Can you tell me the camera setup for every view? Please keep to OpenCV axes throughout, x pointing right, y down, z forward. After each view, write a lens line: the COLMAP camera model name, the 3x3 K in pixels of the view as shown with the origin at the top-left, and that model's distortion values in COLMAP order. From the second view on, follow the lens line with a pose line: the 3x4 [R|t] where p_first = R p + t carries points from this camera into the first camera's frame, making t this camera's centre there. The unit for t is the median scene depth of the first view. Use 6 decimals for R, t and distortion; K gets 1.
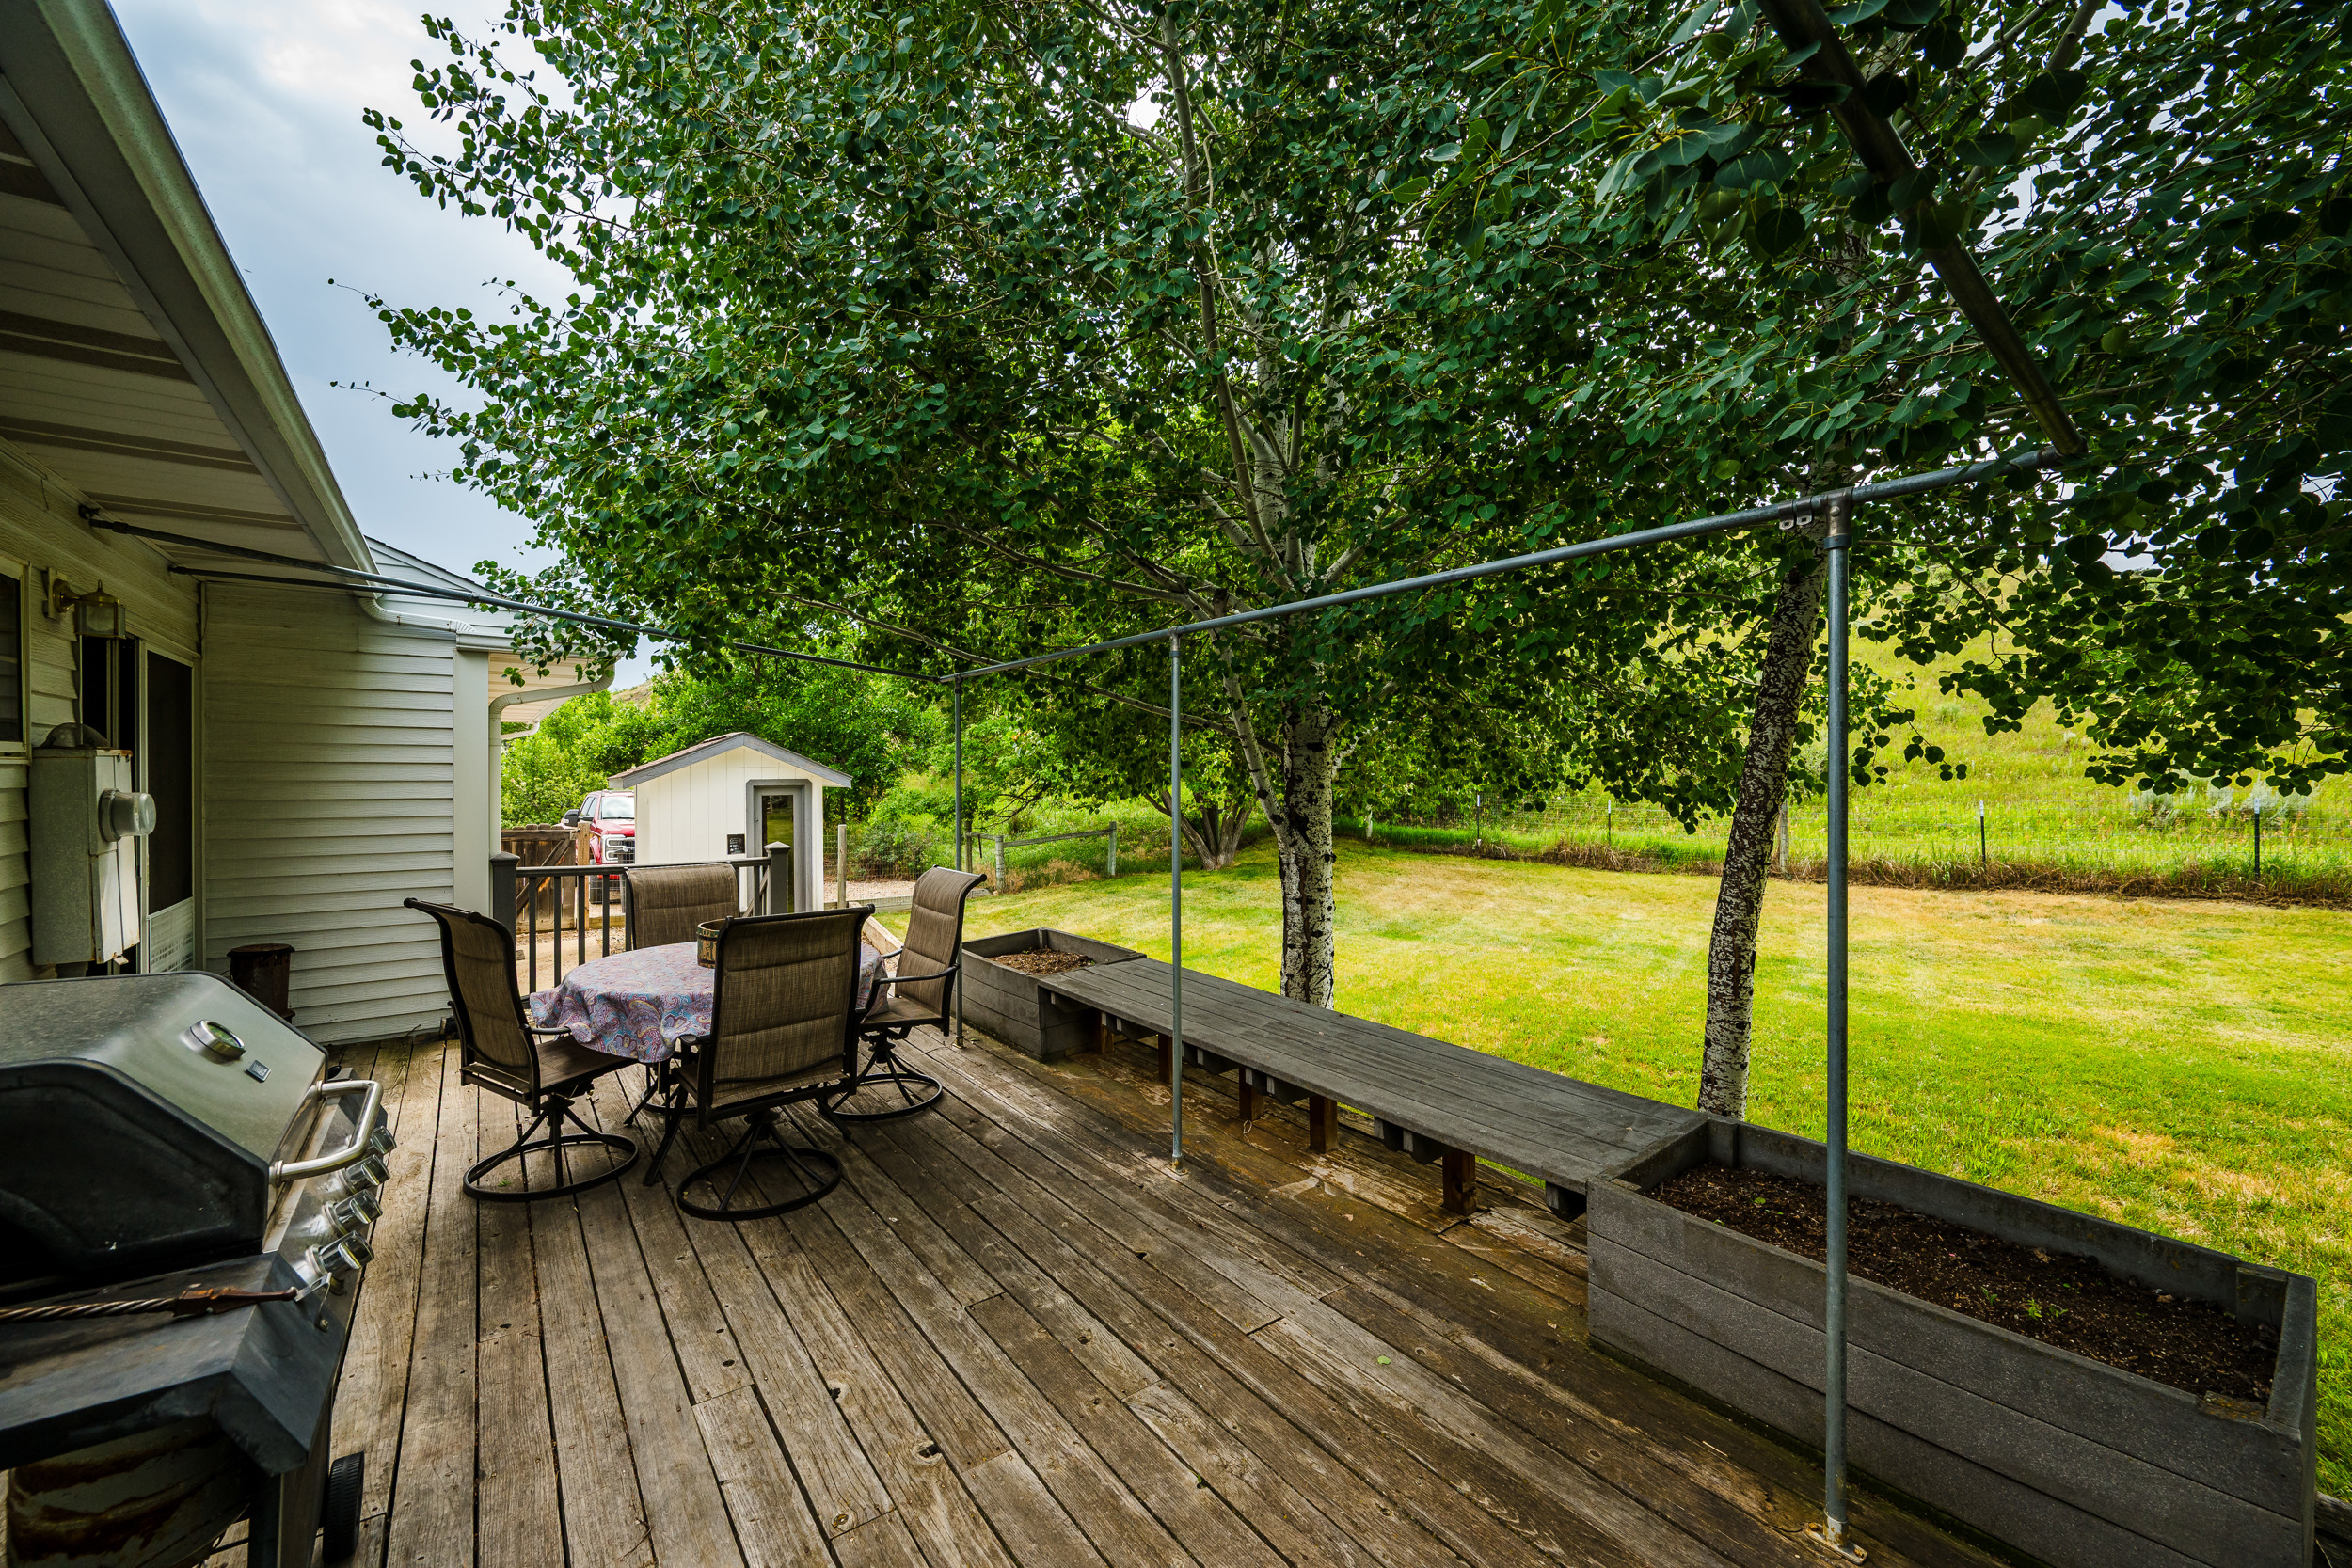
lens RADIAL K [[906.9, 0, 1176.0], [0, 906.9, 784.0], [0, 0, 1]] dist [-0.000115, -0.000214]
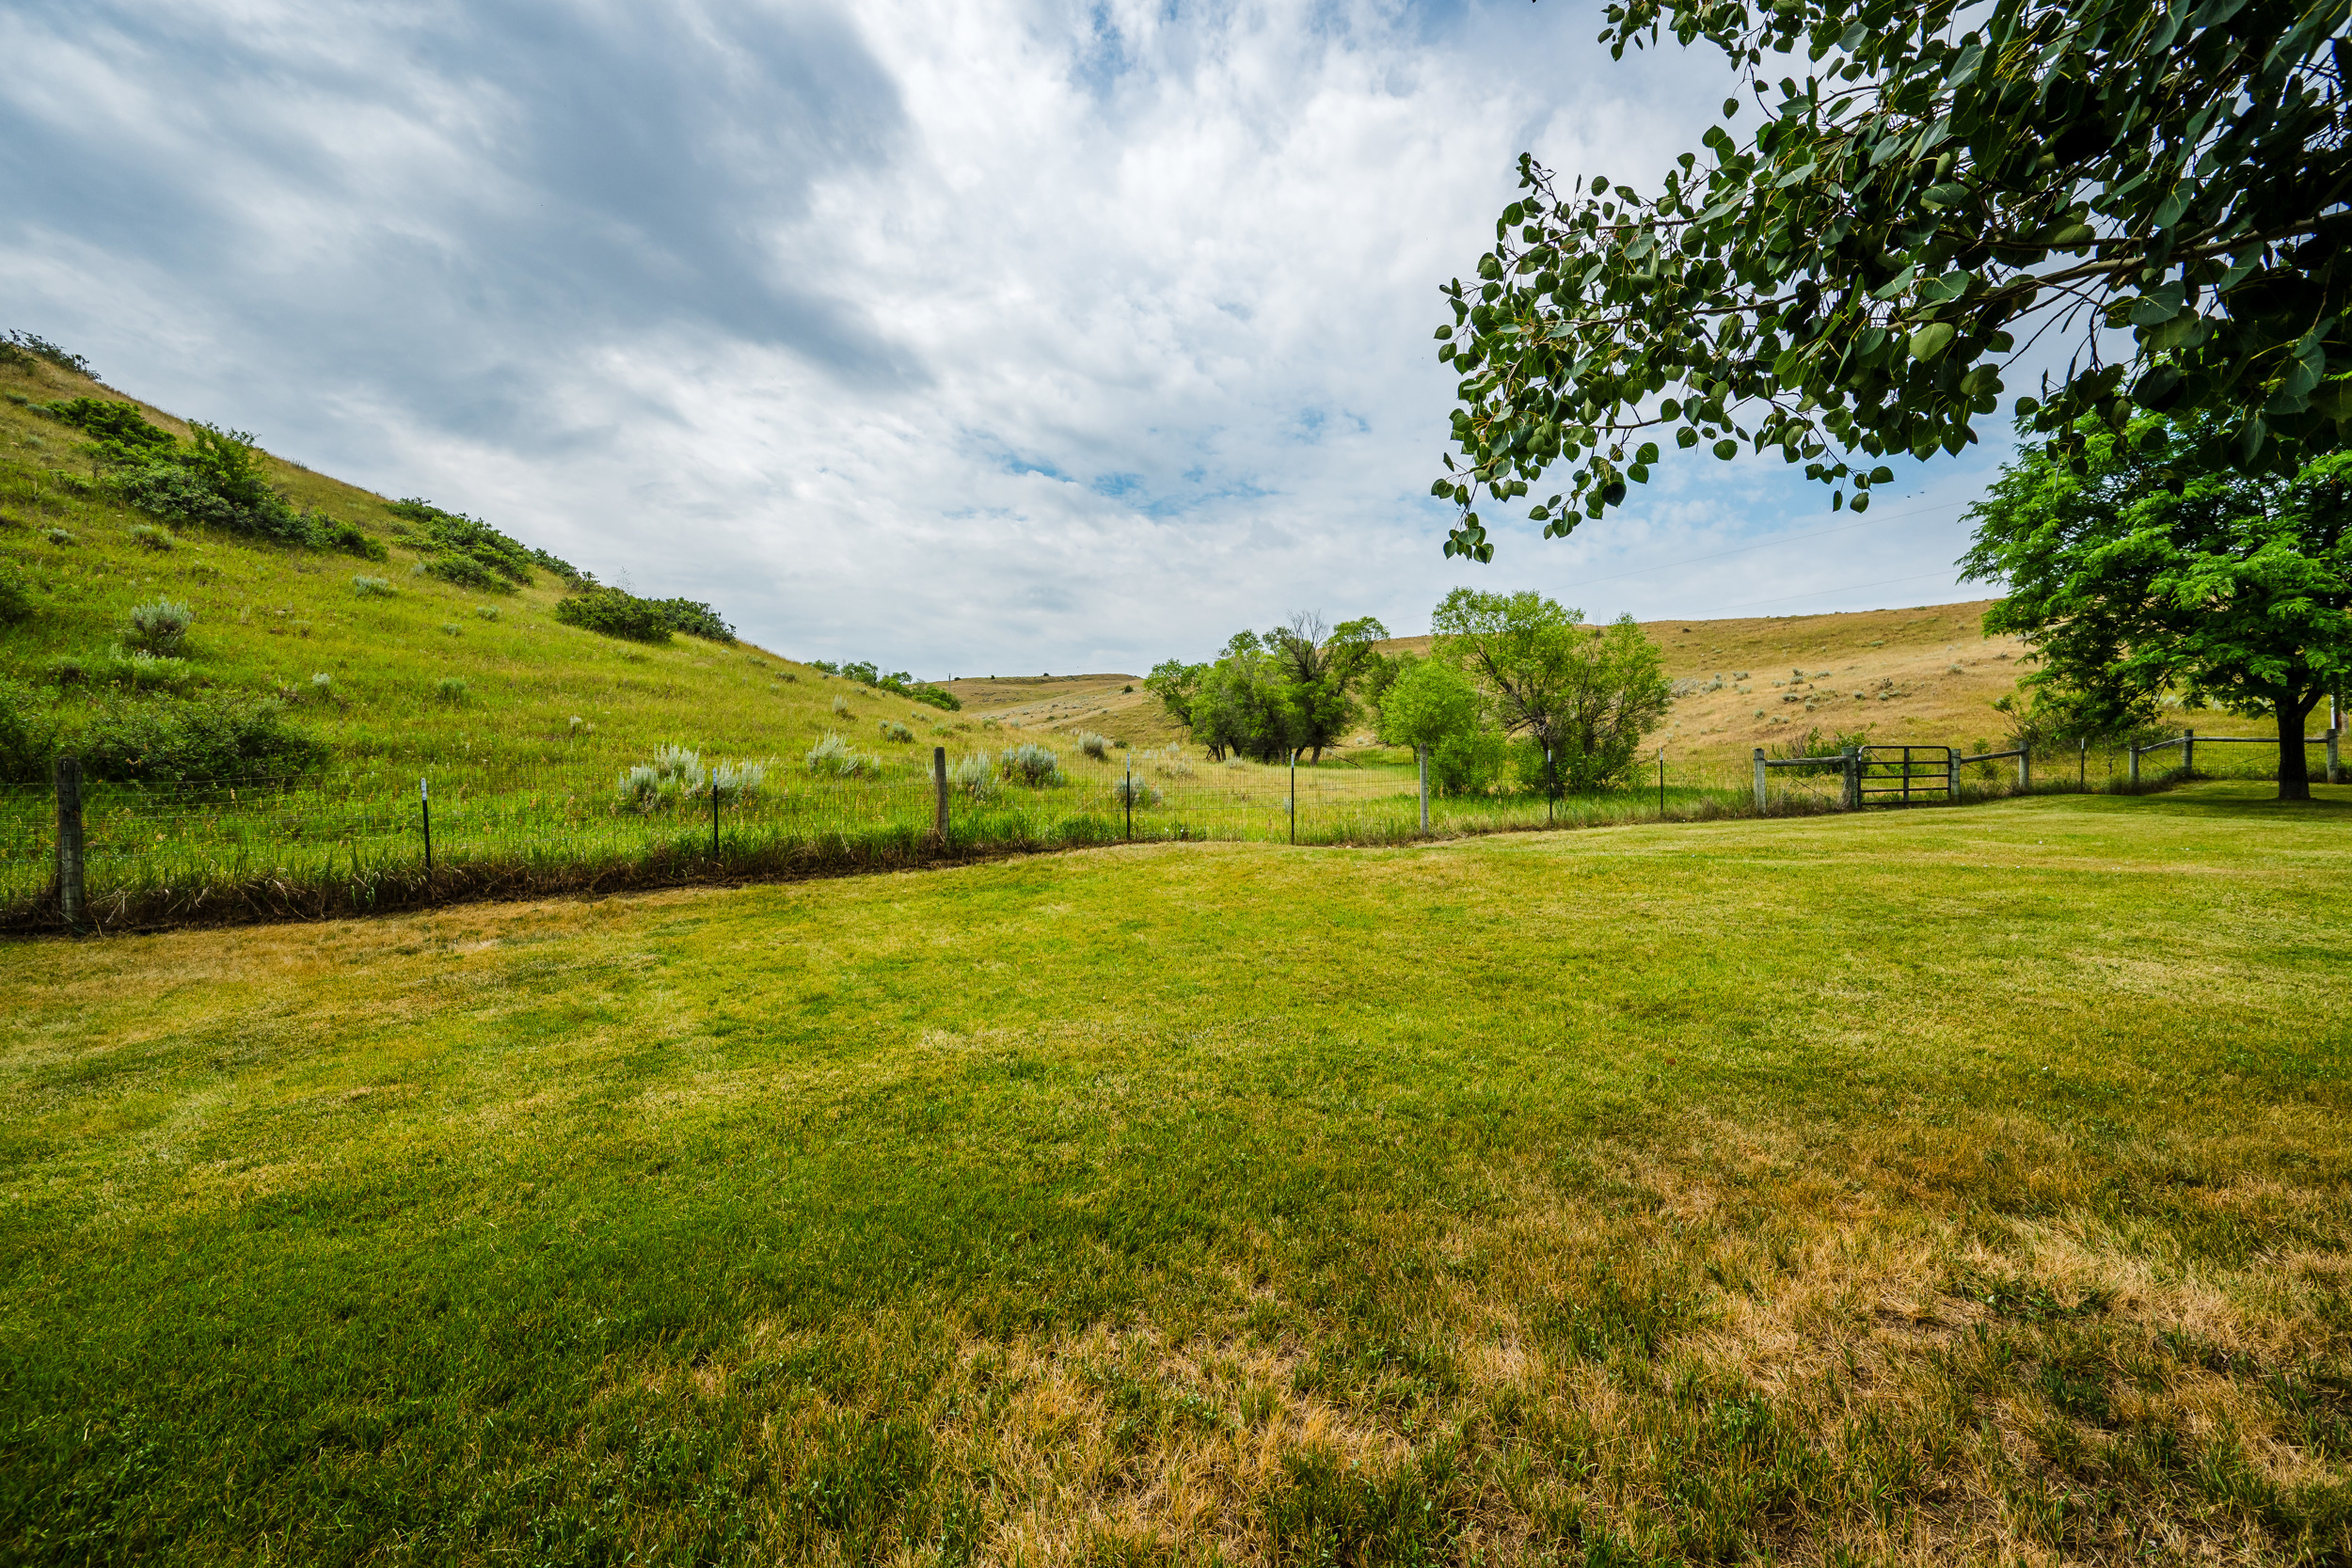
lens RADIAL K [[909.9, 0, 1196.1], [0, 909.9, 796.8], [0, 0, 1]] dist [-0.000625, -0.000176]
pose [[0.231644, -0.014559, 0.972692, 0.414729], [0.019637, 0.999754, 0.010288, 0.042733], [-0.972602, 0.016718, 0.231873, 0.318573]]
